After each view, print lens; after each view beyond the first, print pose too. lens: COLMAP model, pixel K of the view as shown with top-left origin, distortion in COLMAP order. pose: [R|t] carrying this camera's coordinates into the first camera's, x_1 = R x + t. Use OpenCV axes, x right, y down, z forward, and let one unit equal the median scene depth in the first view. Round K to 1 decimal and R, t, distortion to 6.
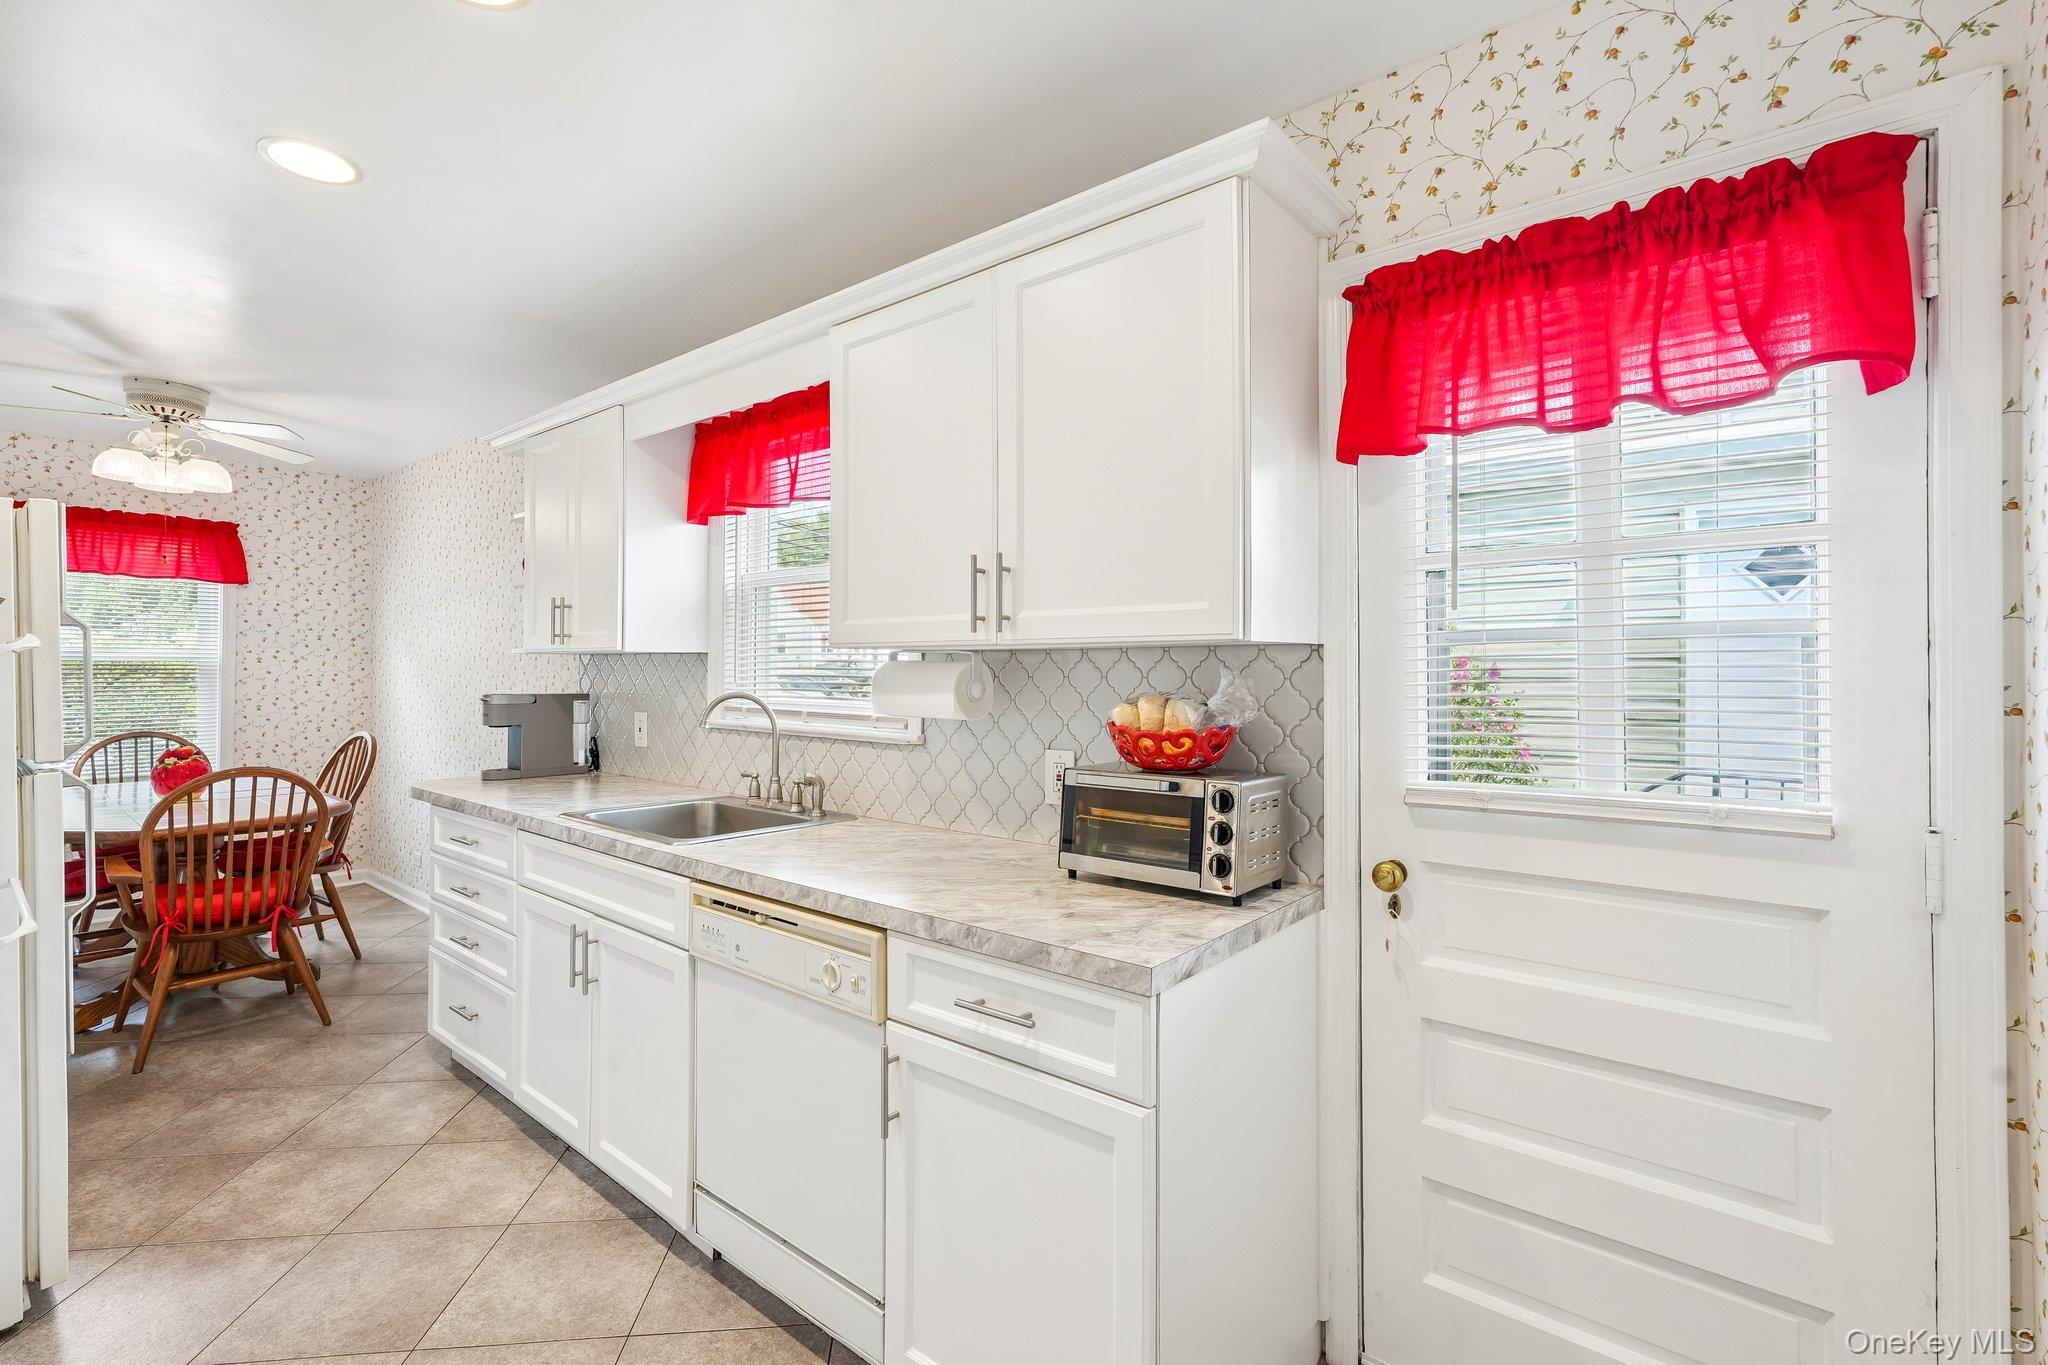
lens RADIAL K [[908.1, 0, 1022.1], [0, 908.1, 661.6], [0, 0, 1]] dist [-0.015525, 0.008806]
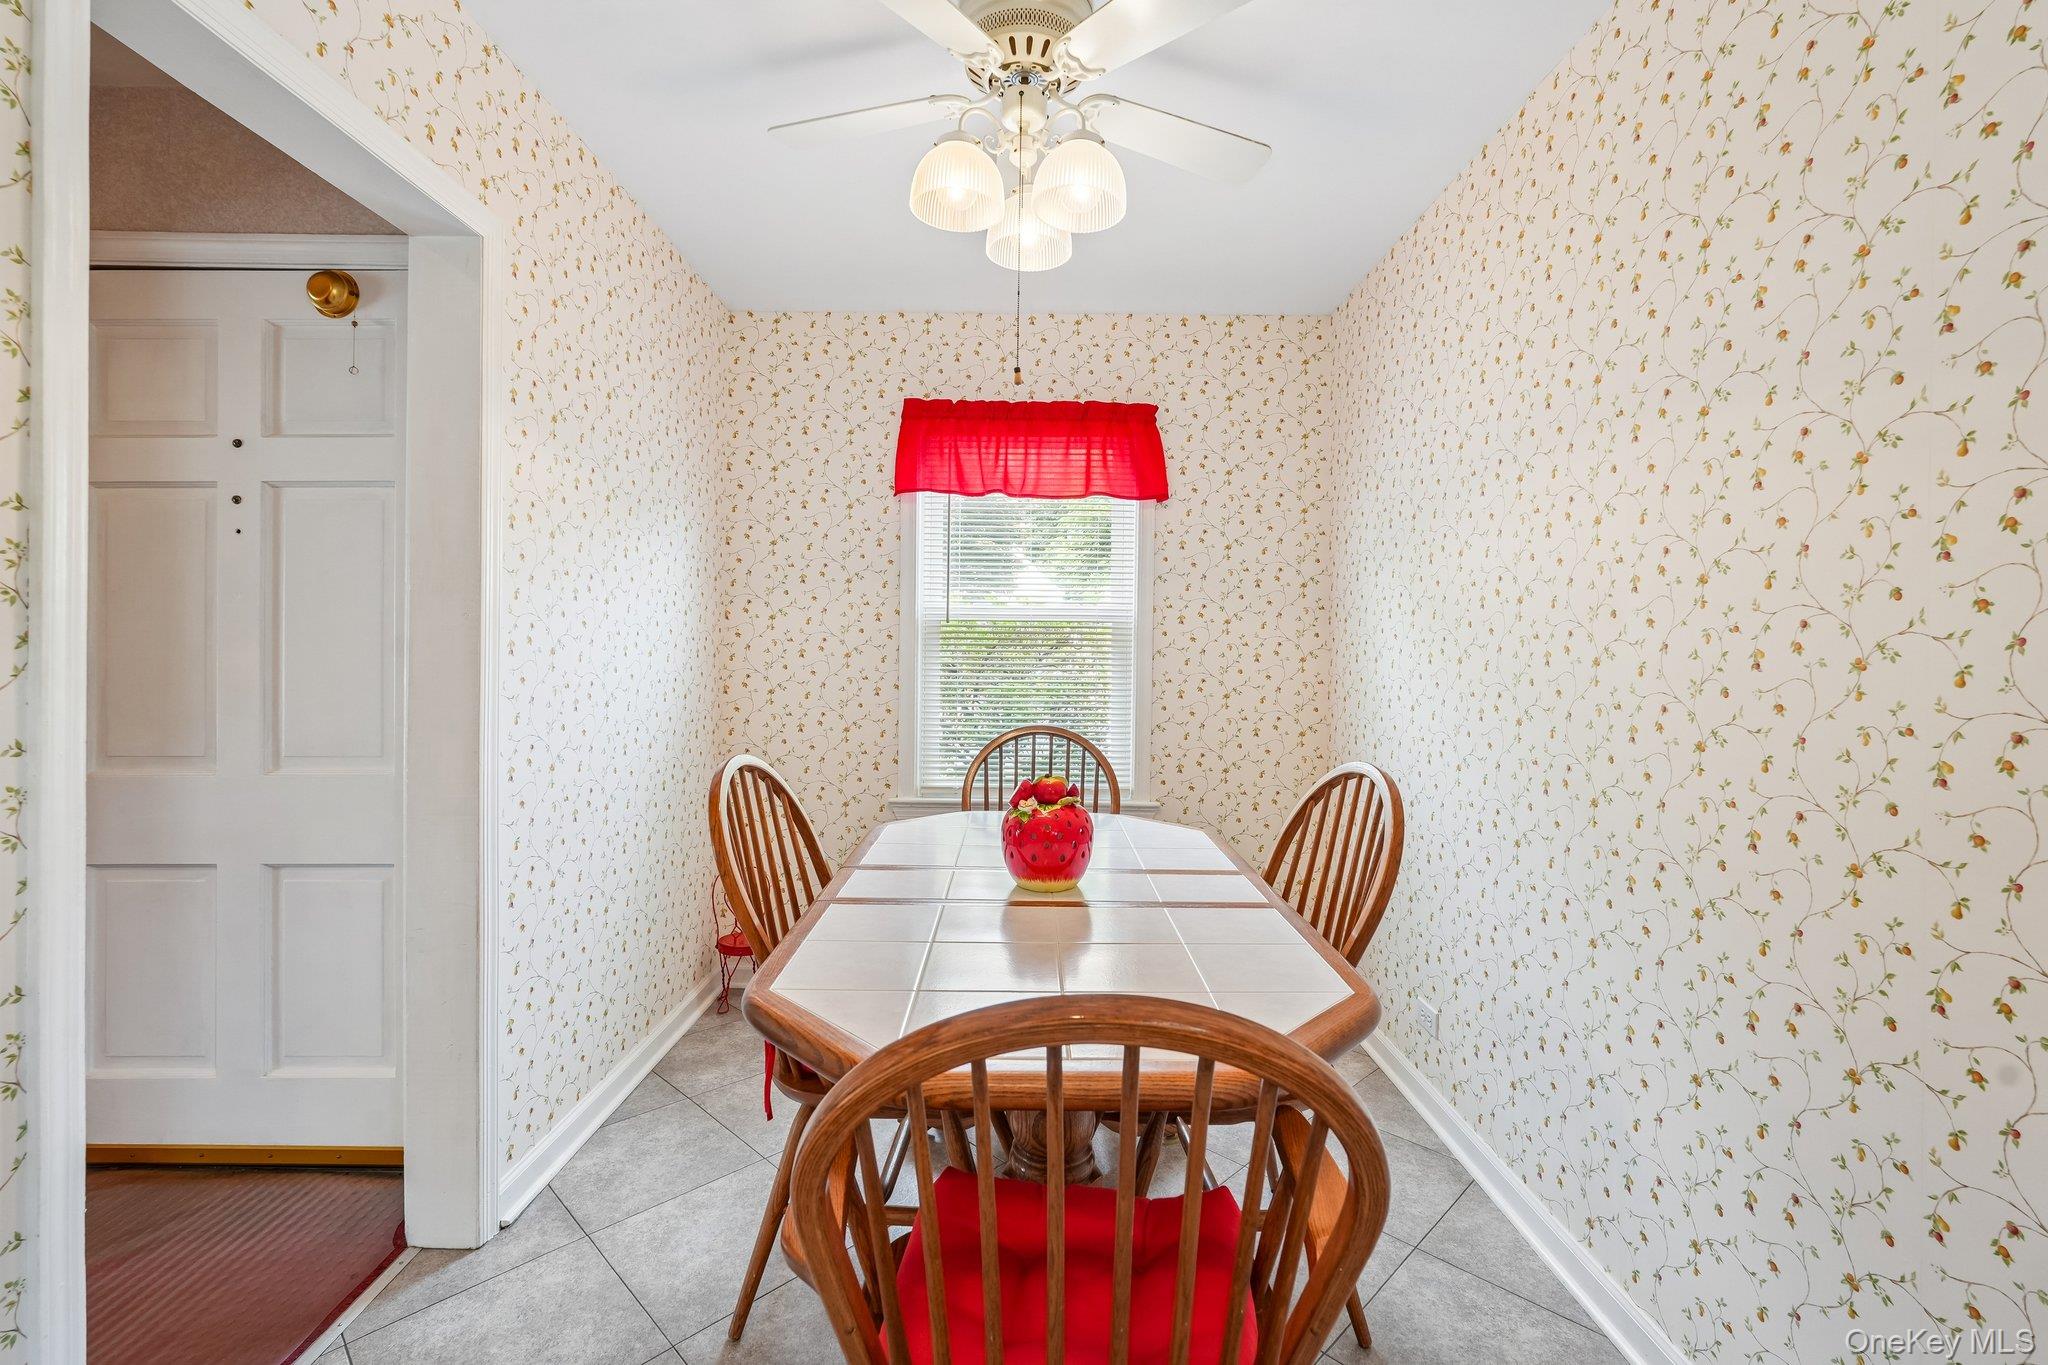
lens RADIAL K [[908.1, 0, 1022.1], [0, 908.1, 661.6], [0, 0, 1]] dist [-0.015525, 0.008806]
pose [[0.633923, 0.009053, -0.773343, -0.661338], [-0.001128, 0.999941, 0.010781, 0.033222], [0.773395, -0.005962, 0.633896, 0.795838]]
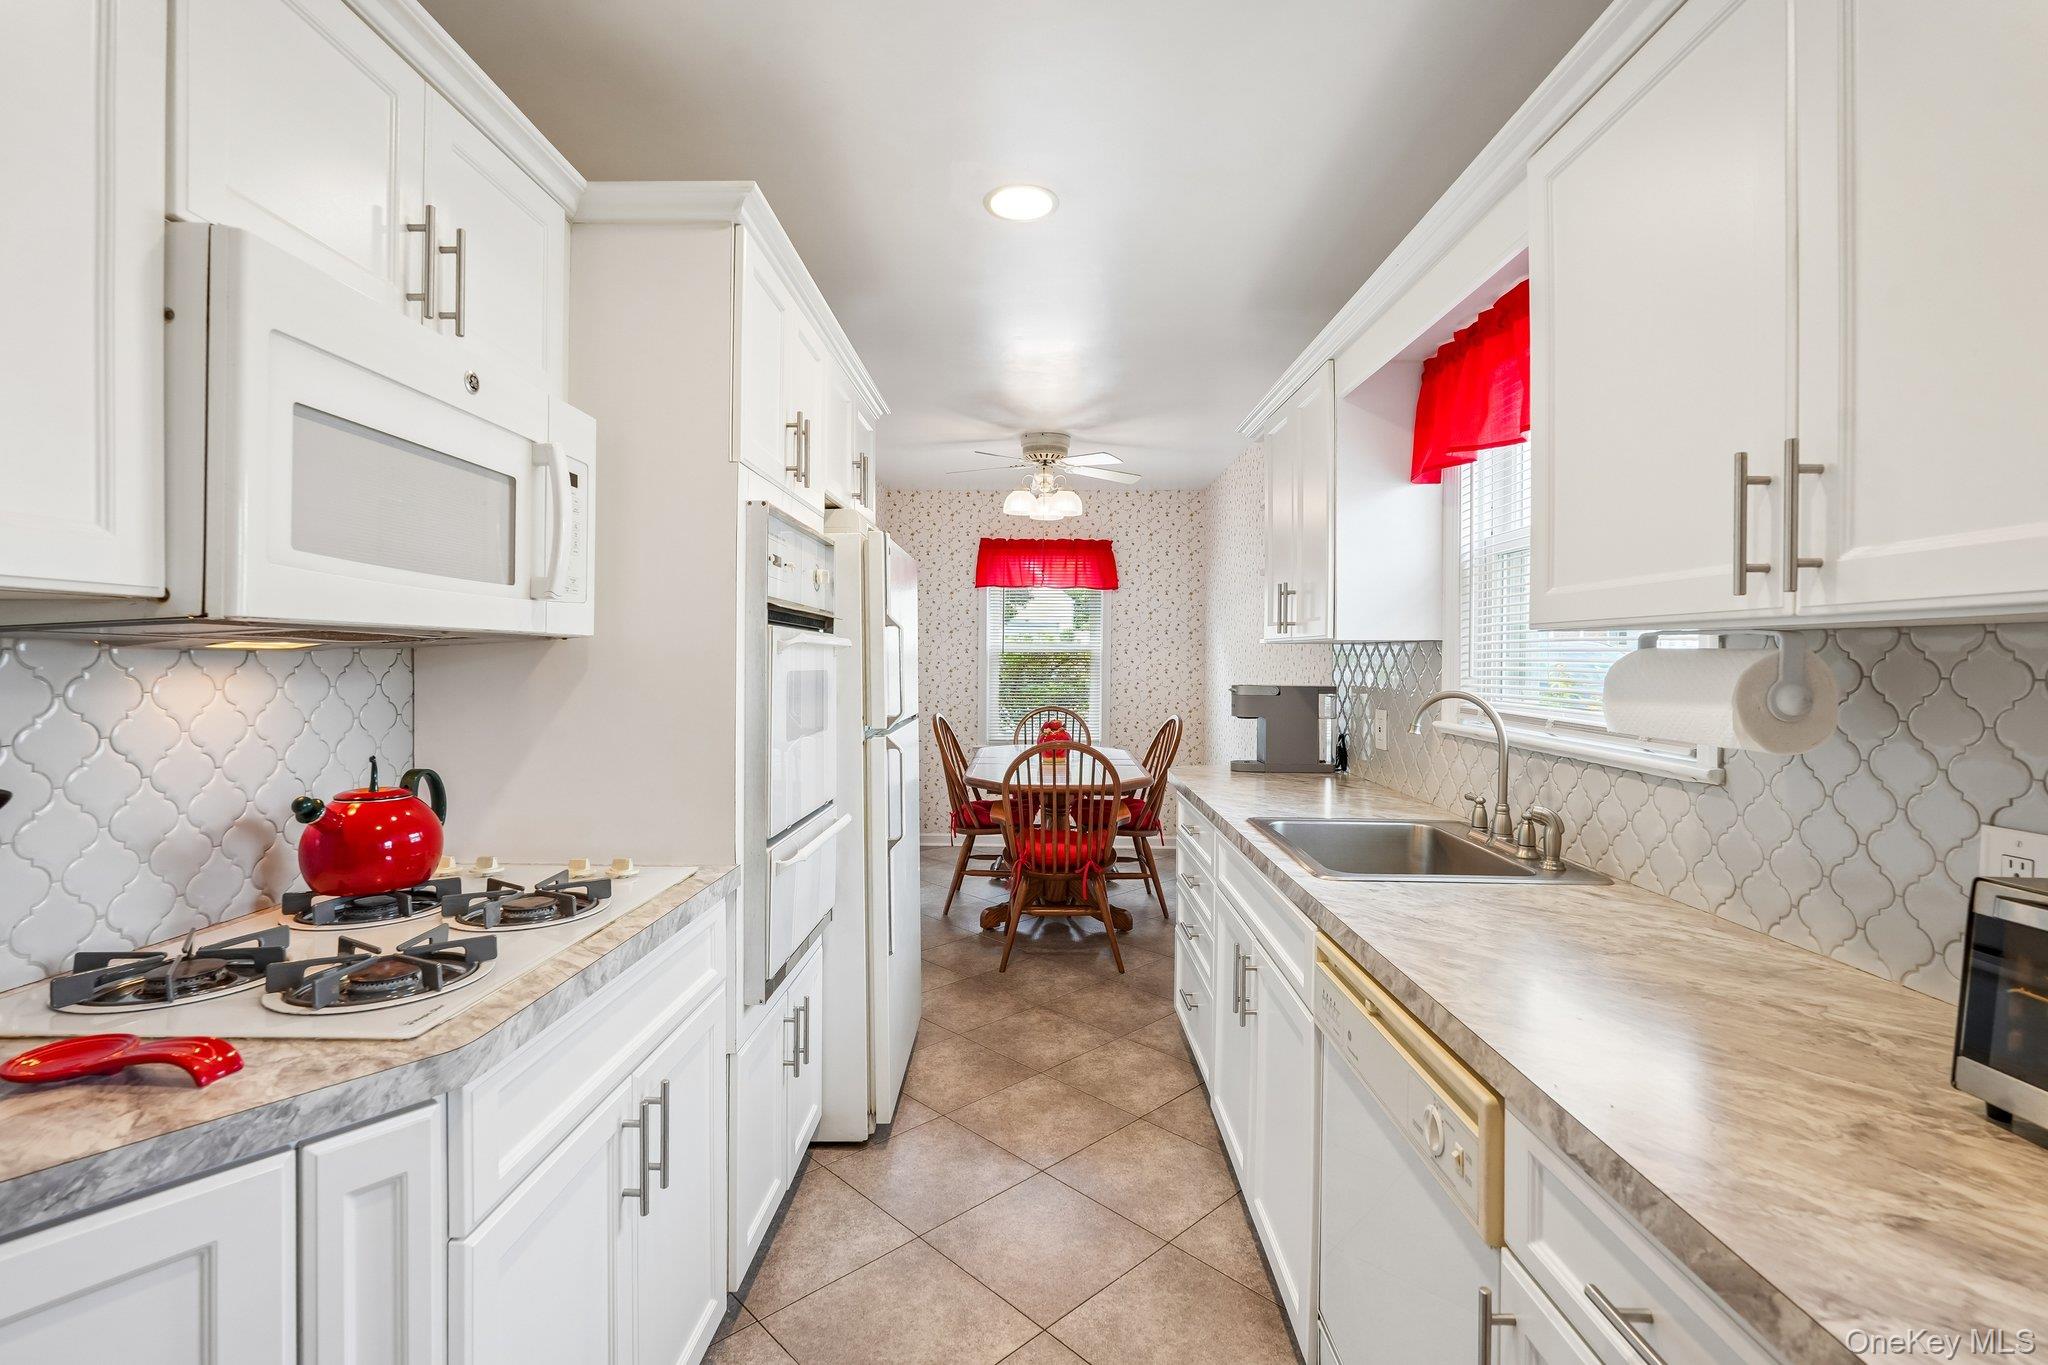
lens RADIAL K [[926.7, 0, 1014.7], [0, 926.7, 656.4], [0, 0, 1]] dist [-0.017453, 0.008597]
pose [[0.617095, 0.000498, -0.786889, 0.063736], [0.003166, 0.999990, 0.003116, 0.000784], [0.786882, -0.004414, 0.617087, 0.180934]]
